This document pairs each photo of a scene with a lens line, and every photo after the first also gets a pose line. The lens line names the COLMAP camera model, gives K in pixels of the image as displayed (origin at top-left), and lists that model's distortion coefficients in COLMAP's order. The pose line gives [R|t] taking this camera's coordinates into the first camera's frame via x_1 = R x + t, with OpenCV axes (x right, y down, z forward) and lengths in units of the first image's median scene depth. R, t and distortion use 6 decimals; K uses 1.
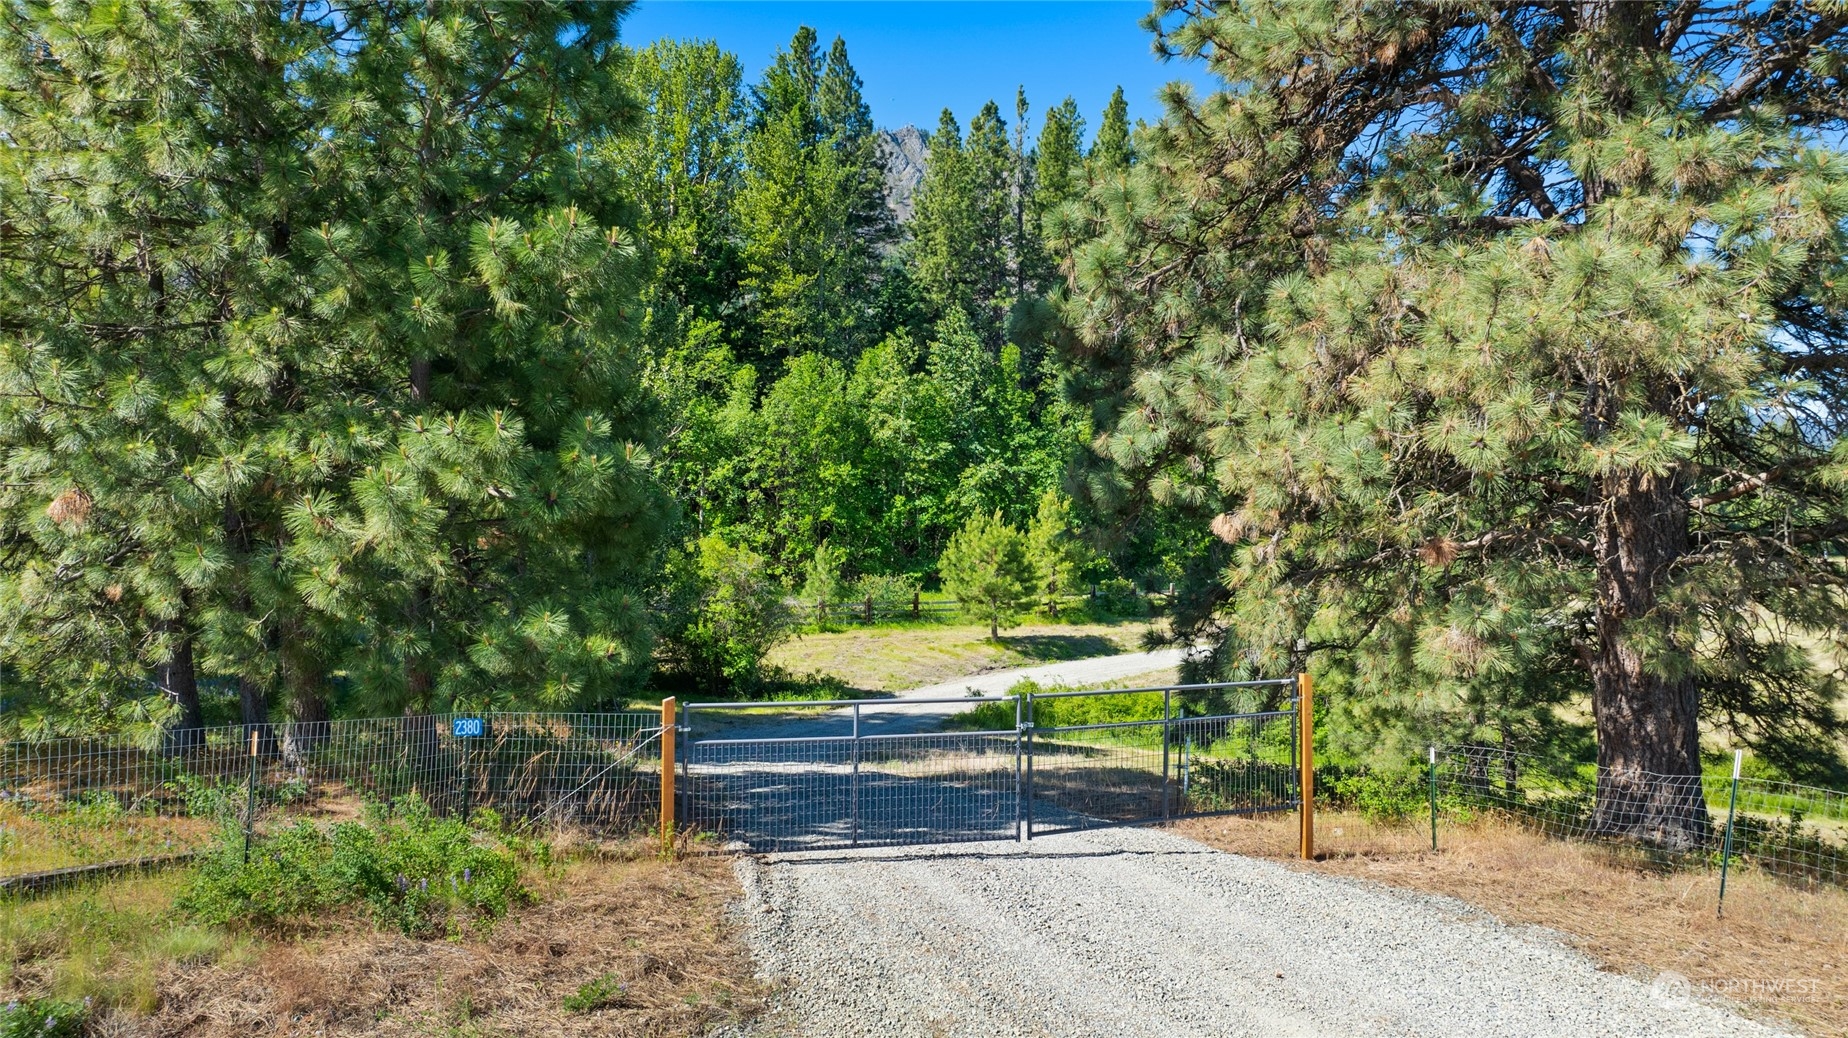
lens RADIAL K [[1304.8, 0, 926.2], [0, 1304.8, 518.3], [0, 0, 1]] dist [-0.017714, -0.001773]
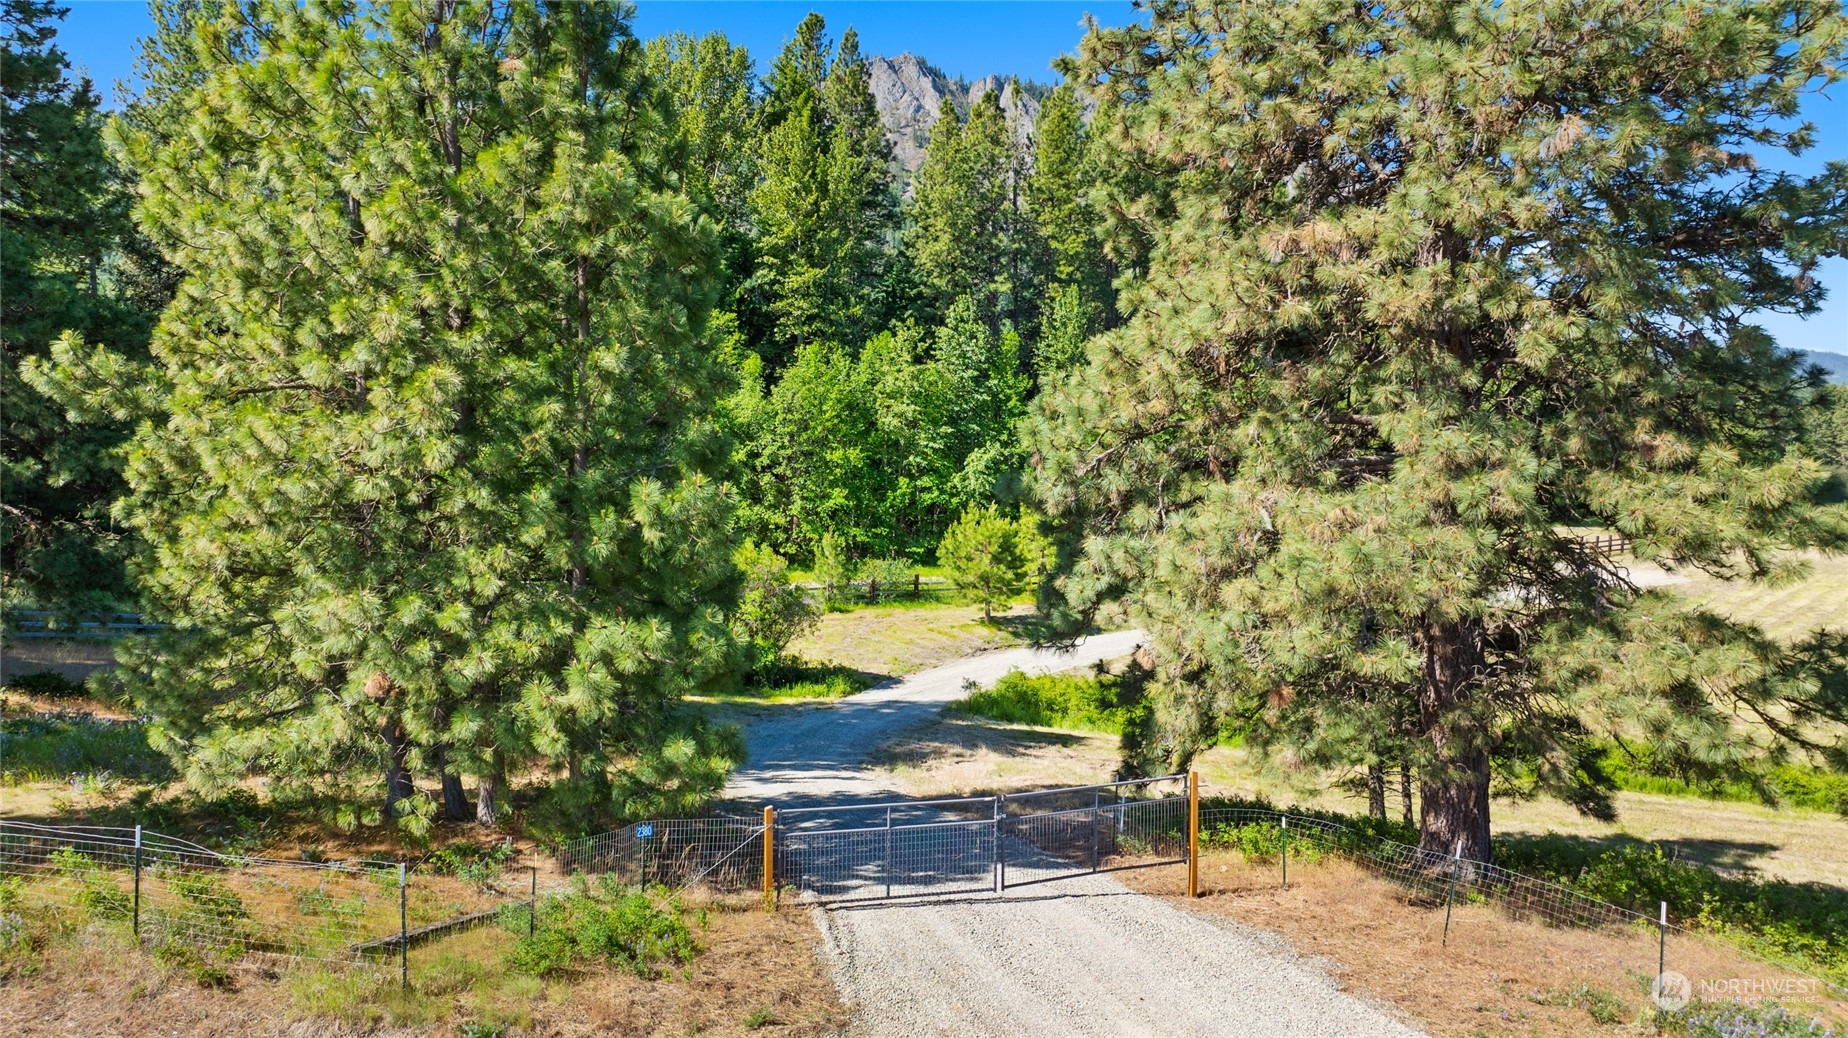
lens RADIAL K [[1318.5, 0, 933.0], [0, 1318.5, 519.2], [0, 0, 1]] dist [-0.004360, -0.001232]
pose [[0.999968, 0.002273, 0.007698, -0.011357], [-0.002718, 0.998293, 0.058342, -0.213149], [-0.007552, -0.058361, 0.998267, -0.392434]]
